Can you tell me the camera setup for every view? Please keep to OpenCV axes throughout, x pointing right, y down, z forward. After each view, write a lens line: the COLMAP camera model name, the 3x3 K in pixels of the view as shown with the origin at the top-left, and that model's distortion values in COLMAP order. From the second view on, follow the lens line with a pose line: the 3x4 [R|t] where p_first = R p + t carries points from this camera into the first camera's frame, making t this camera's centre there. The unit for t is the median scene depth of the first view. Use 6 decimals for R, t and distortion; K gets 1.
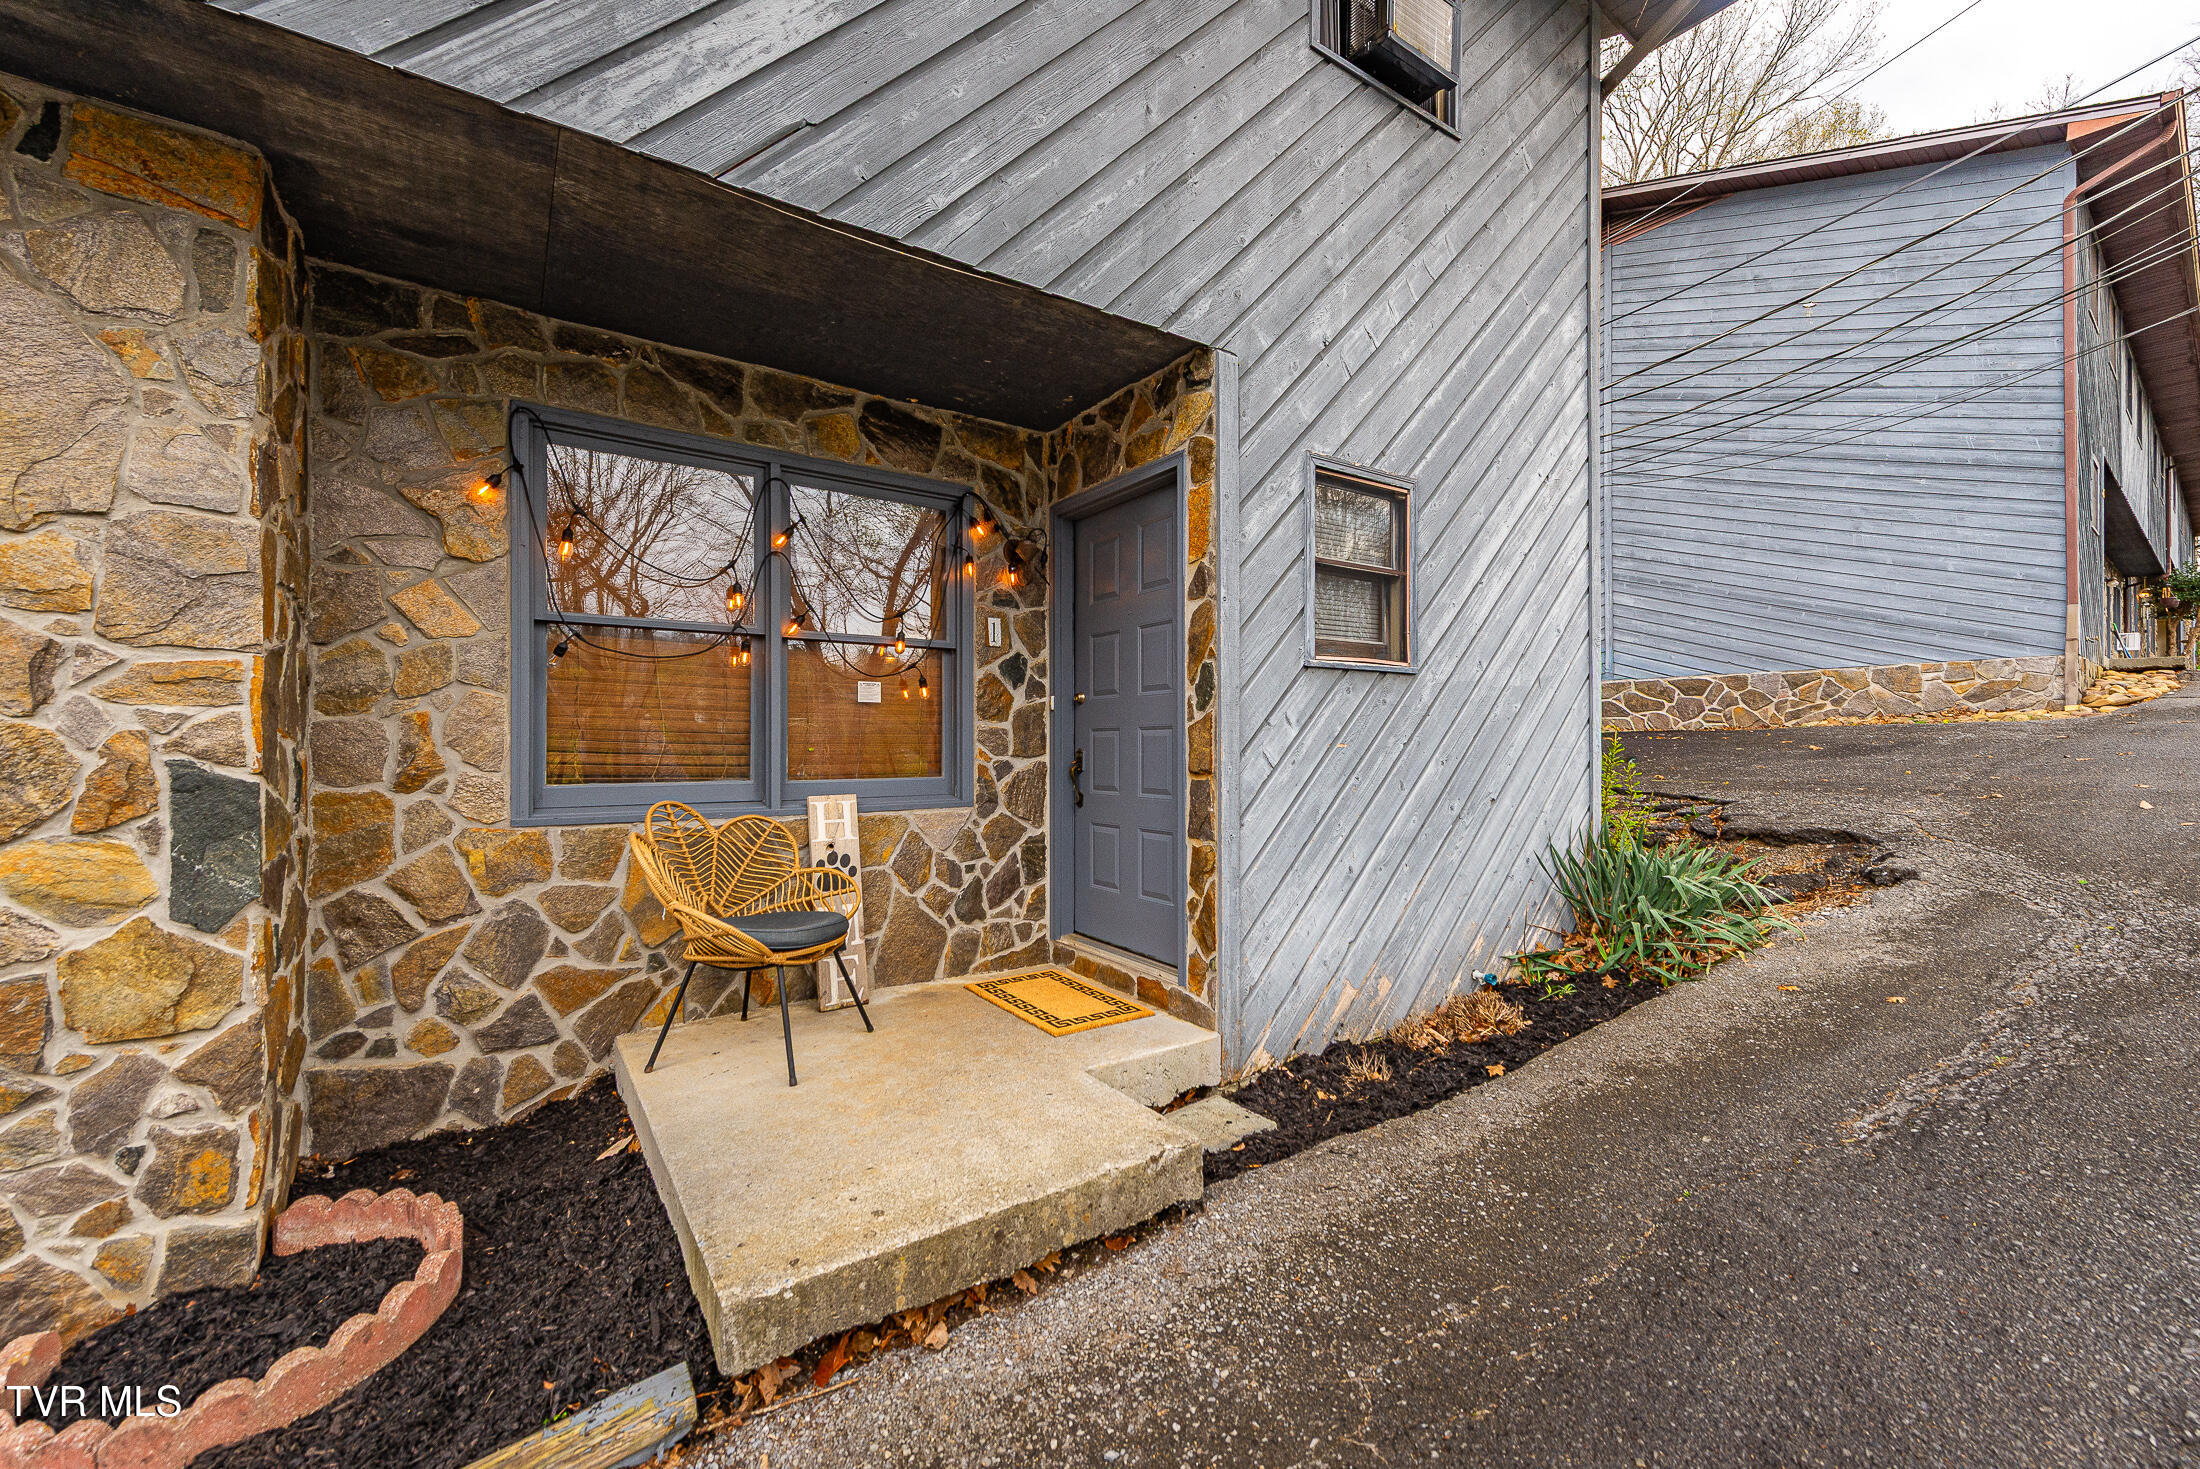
lens RADIAL K [[835.5, 0, 1097.0], [0, 835.5, 741.0], [0, 0, 1]] dist [0.012762, -0.000976]
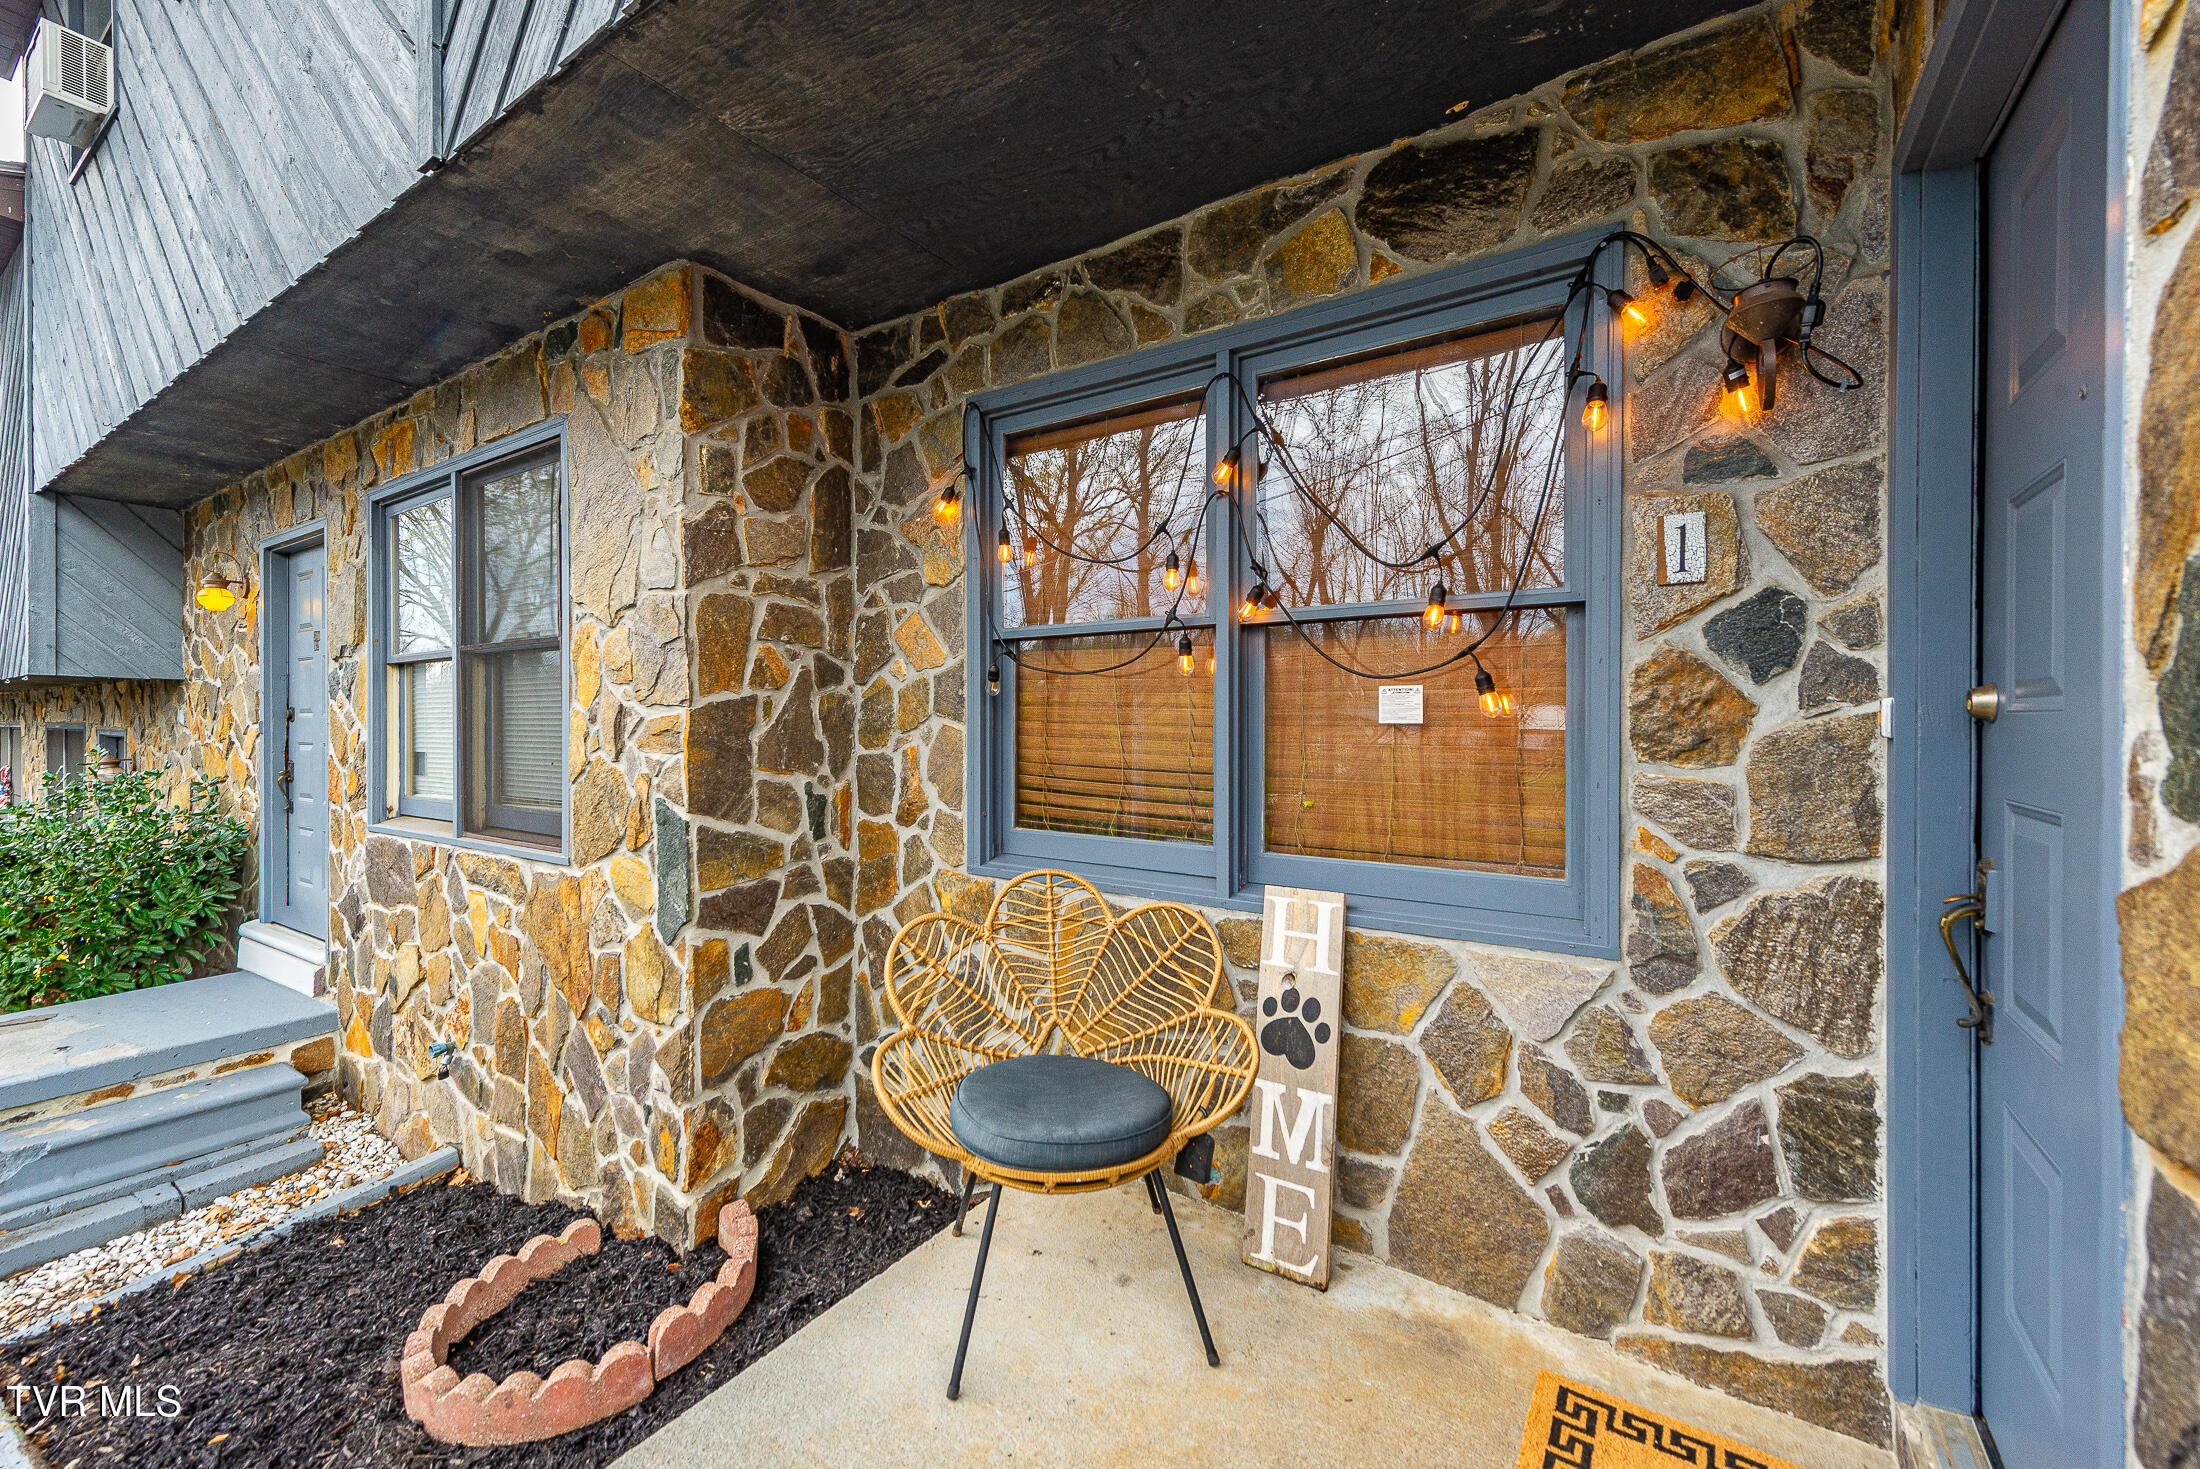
lens RADIAL K [[884.2, 0, 1100.7], [0, 884.2, 724.0], [0, 0, 1]] dist [0.016517, -0.001635]
pose [[0.381526, 0.005760, -0.924340, 0.181600], [0.001015, 0.999977, 0.006650, -0.049674], [0.924357, -0.003476, 0.381512, 0.597703]]
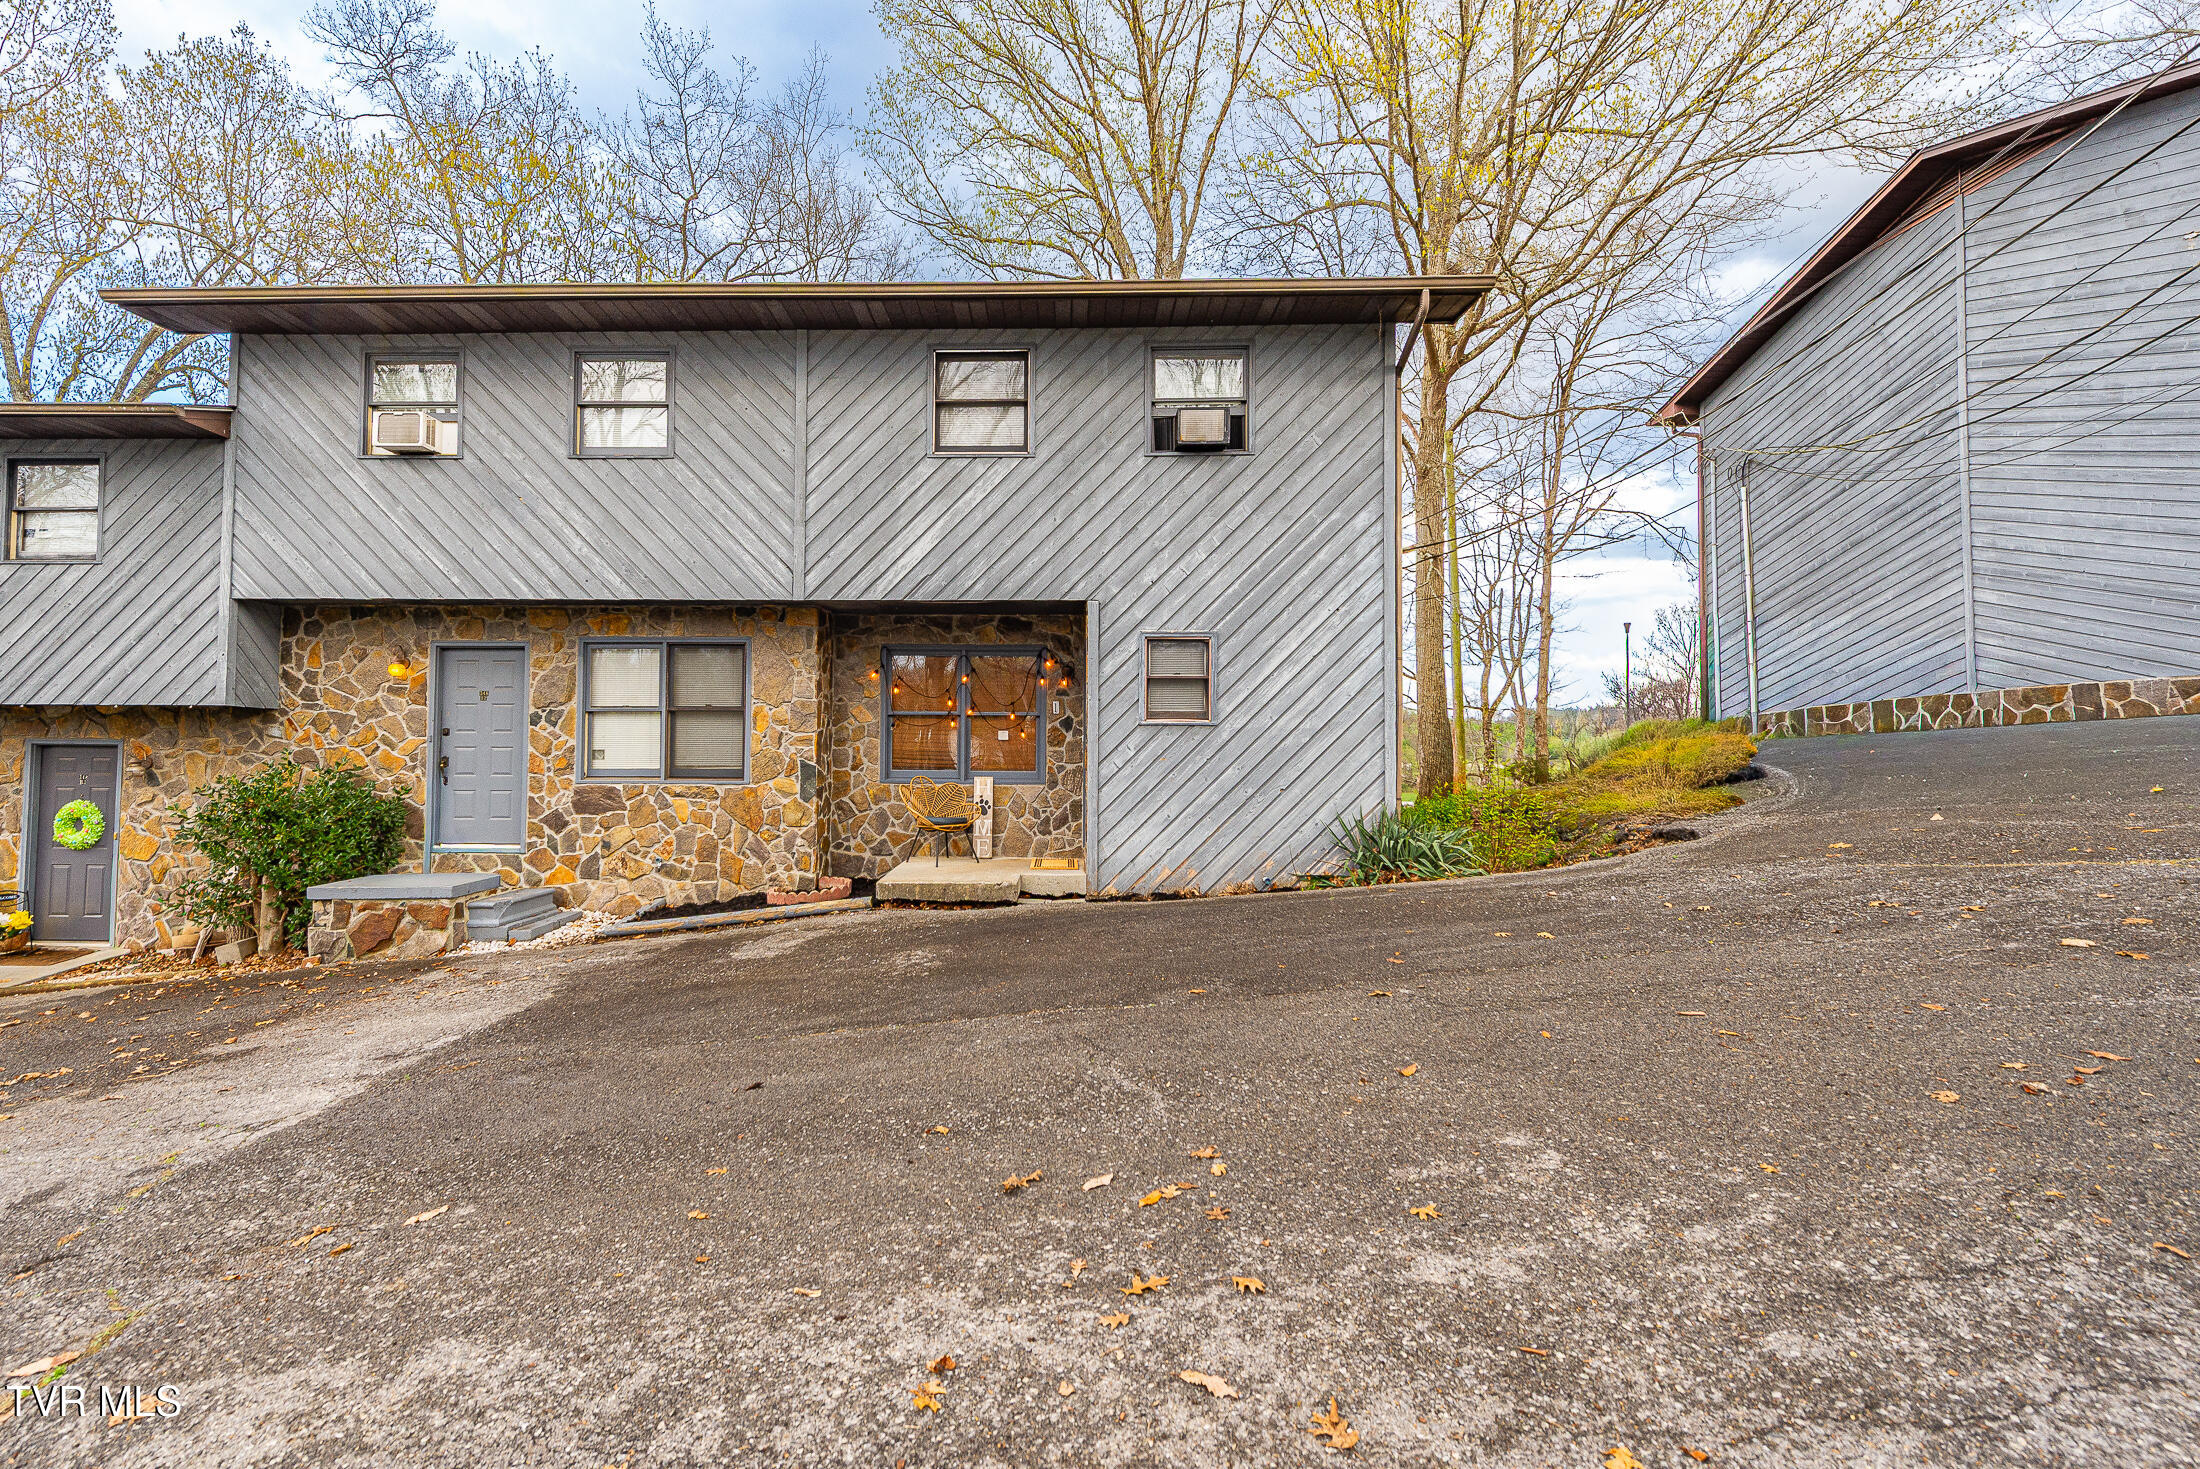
lens RADIAL K [[884.2, 0, 1096.7], [0, 884.2, 736.8], [0, 0, 1]] dist [0.016517, -0.001635]
pose [[0.844034, -0.002880, -0.536282, 1.320185], [-0.005716, 0.999880, -0.014366, -0.019022], [0.536259, 0.015191, 0.843917, -1.011277]]
